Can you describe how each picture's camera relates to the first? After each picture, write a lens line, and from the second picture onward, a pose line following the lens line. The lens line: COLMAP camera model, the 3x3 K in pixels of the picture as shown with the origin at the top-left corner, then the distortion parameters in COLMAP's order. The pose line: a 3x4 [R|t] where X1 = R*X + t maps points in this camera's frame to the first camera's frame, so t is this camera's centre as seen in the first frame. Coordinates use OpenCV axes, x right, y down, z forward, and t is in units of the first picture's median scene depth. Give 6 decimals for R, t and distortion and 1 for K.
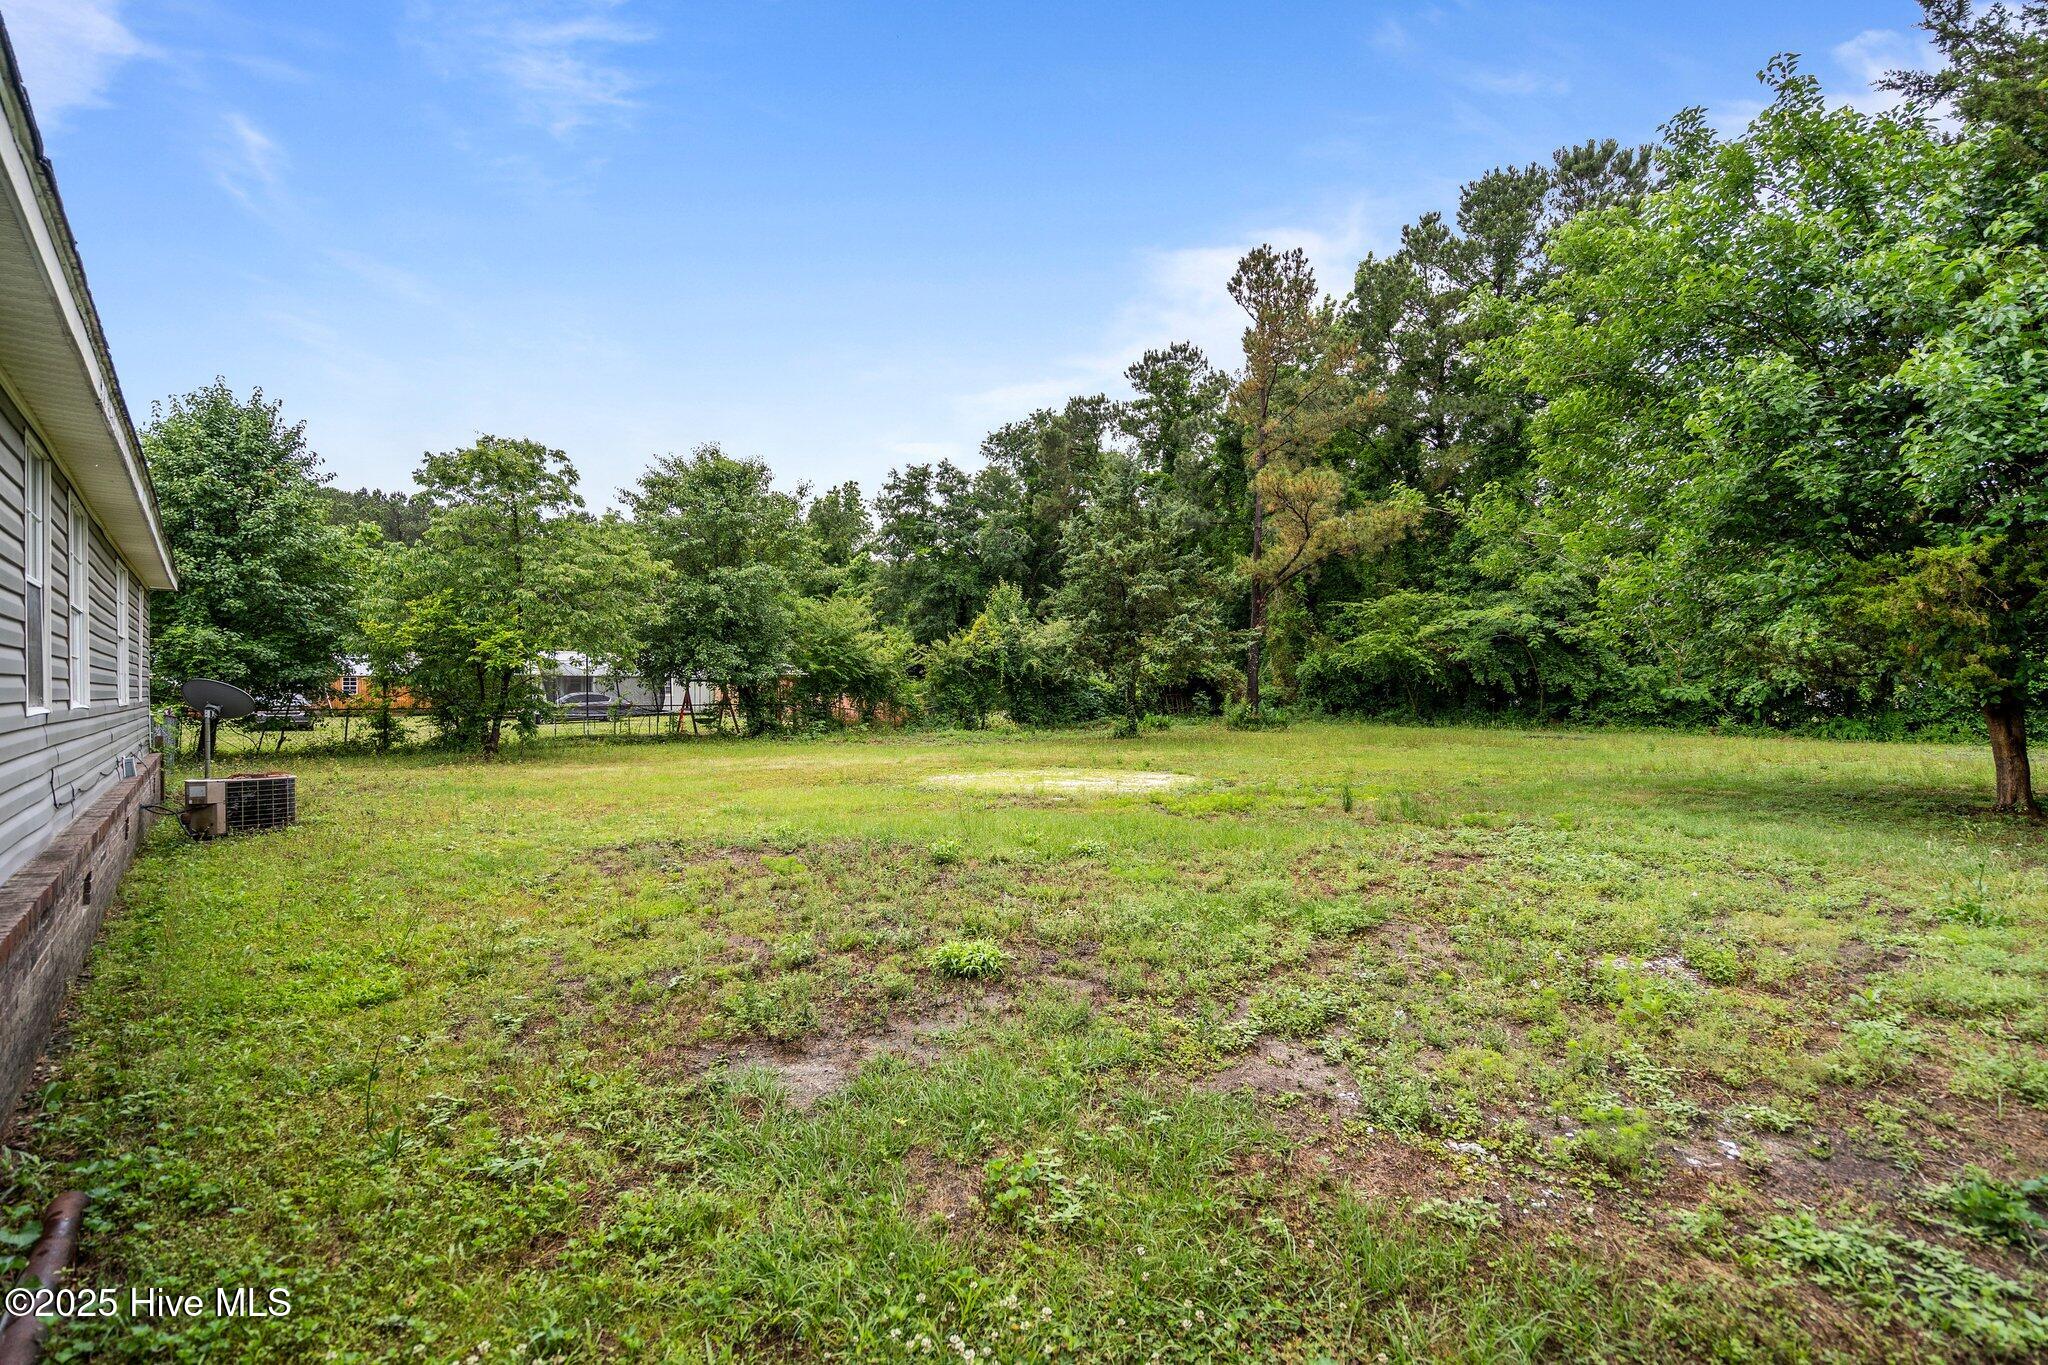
lens RADIAL K [[923.1, 0, 1024.0], [0, 923.1, 682.5], [0, 0, 1]] dist [-0.000838, -0.000715]
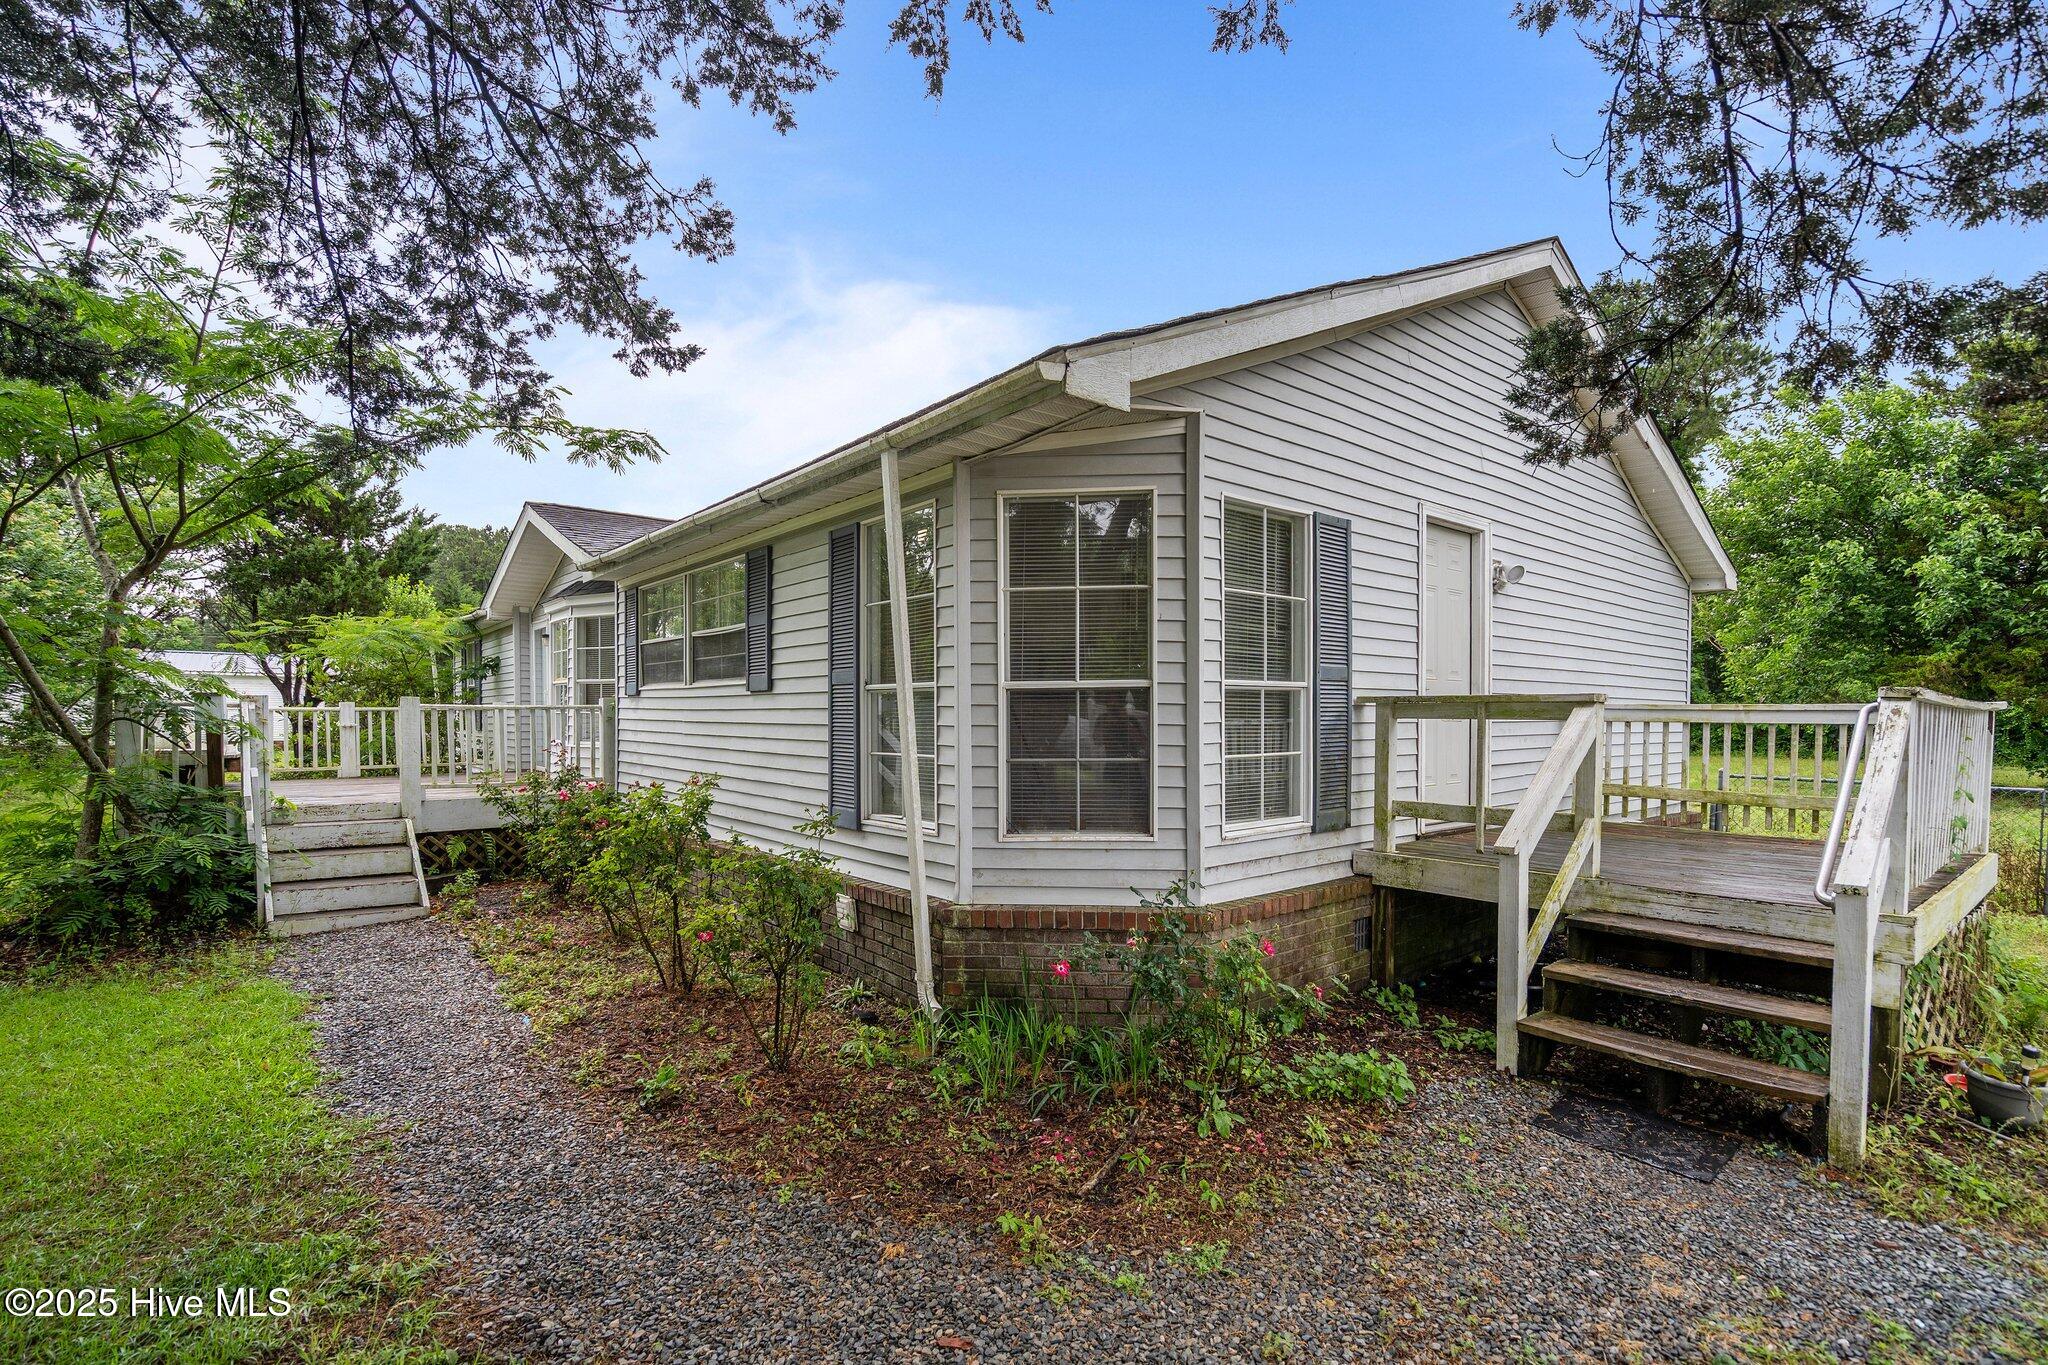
lens RADIAL K [[936.7, 0, 1026.1], [0, 936.7, 722.7], [0, 0, 1]] dist [0.000123, -0.000059]
pose [[0.999608, 0.005462, -0.027473, -0.255847], [-0.005053, 0.999876, 0.014935, -0.004947], [0.027551, -0.014790, 0.999511, -0.303333]]
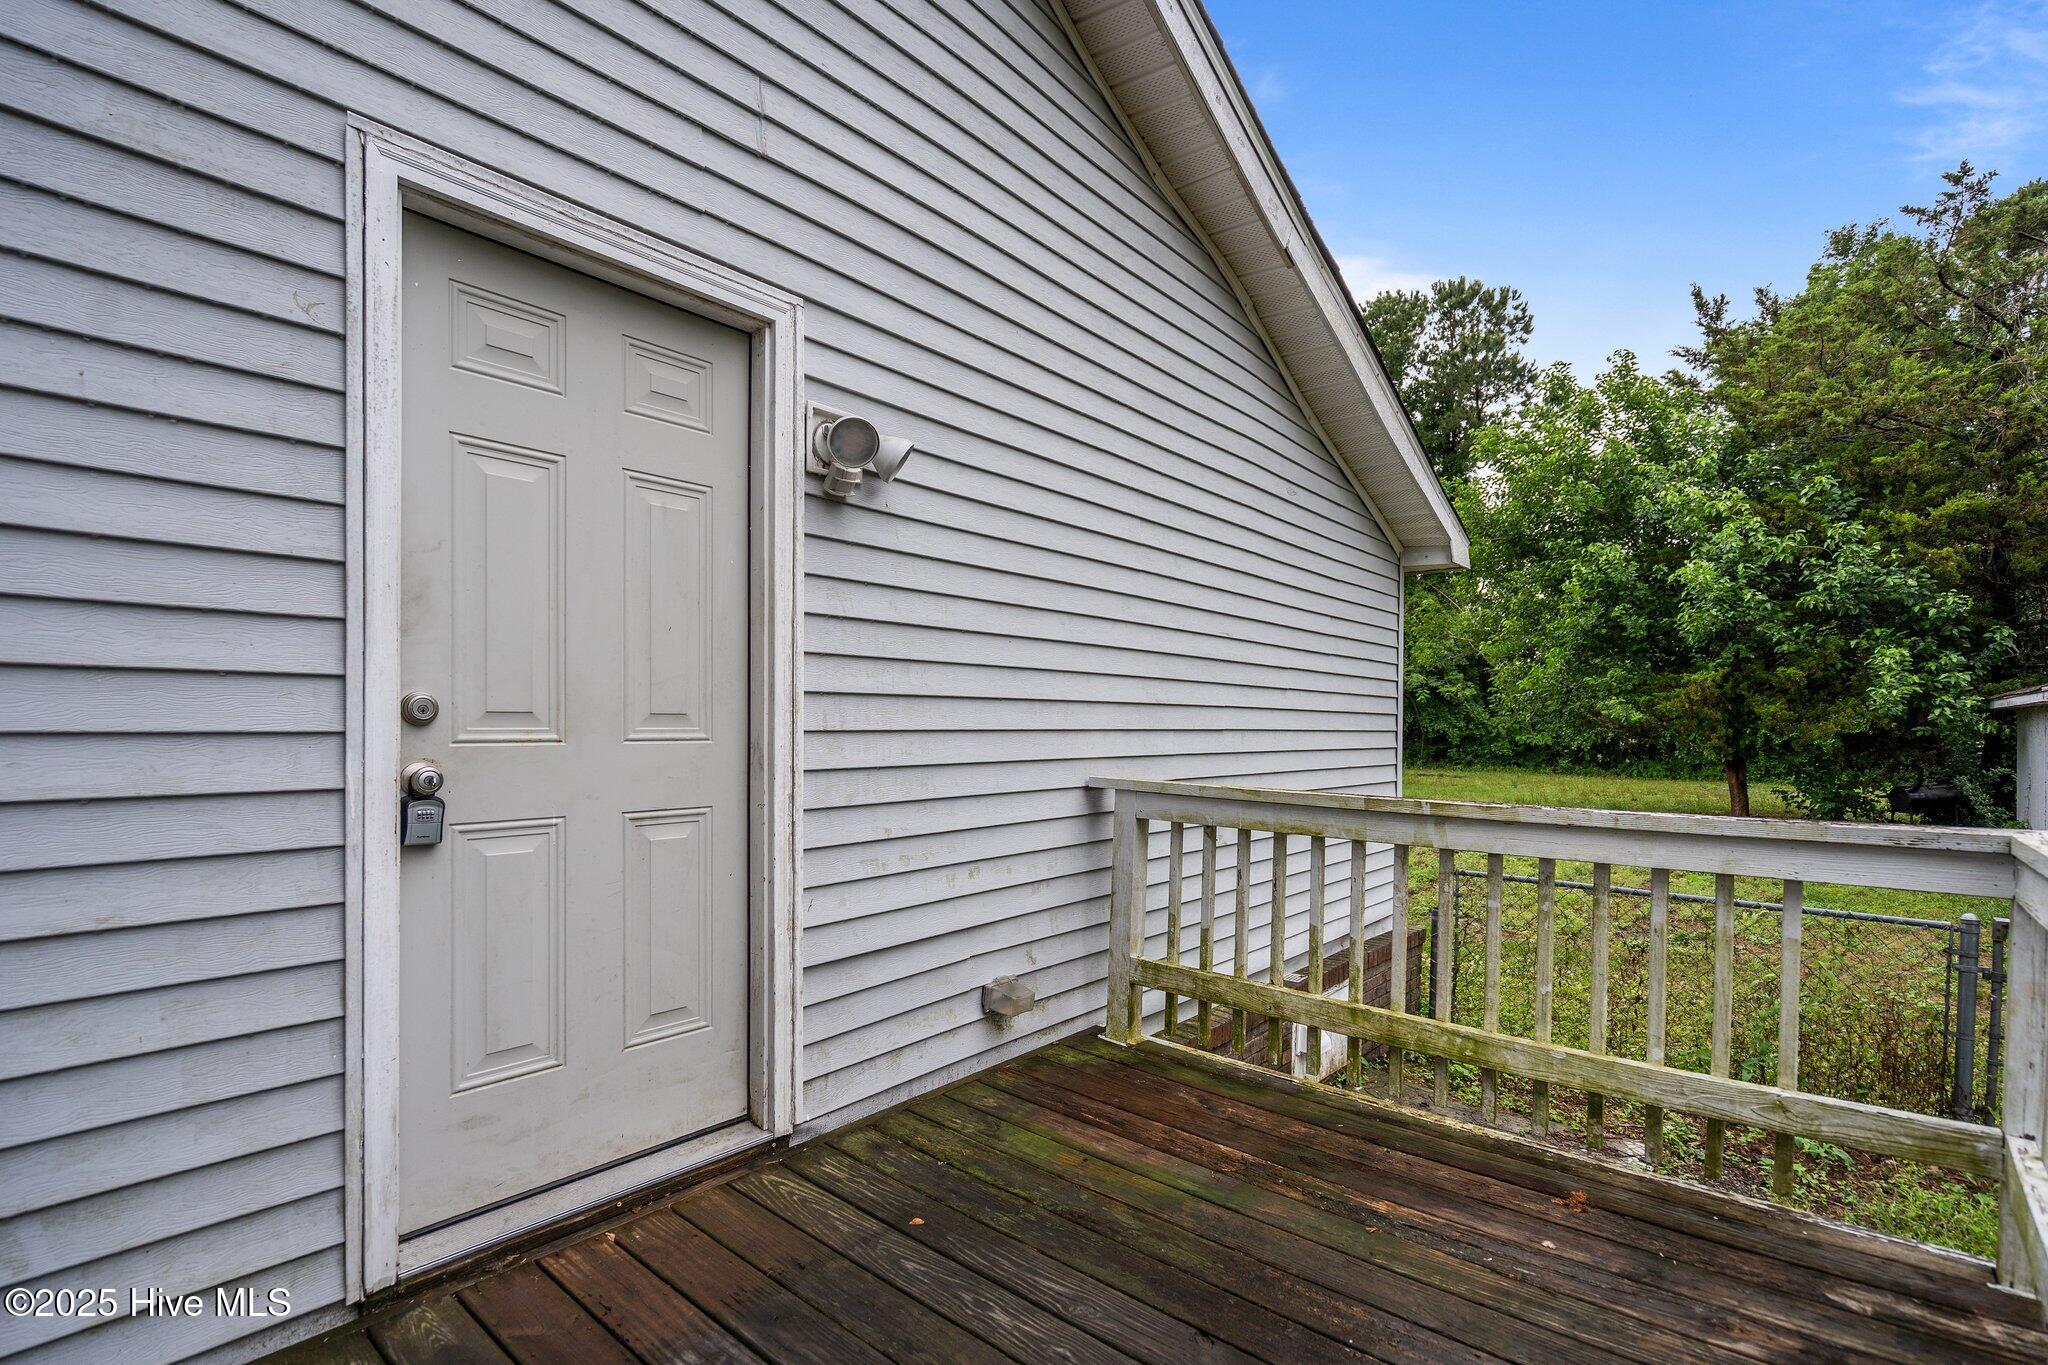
lens RADIAL K [[942.0, 0, 1026.4], [0, 942.0, 704.5], [0, 0, 1]] dist [-0.000852, 0.000009]
pose [[0.989744, 0.014296, 0.142132, -0.147040], [-0.012903, 0.999859, -0.010714, -0.013879], [-0.142265, 0.008770, 0.989790, -0.165836]]
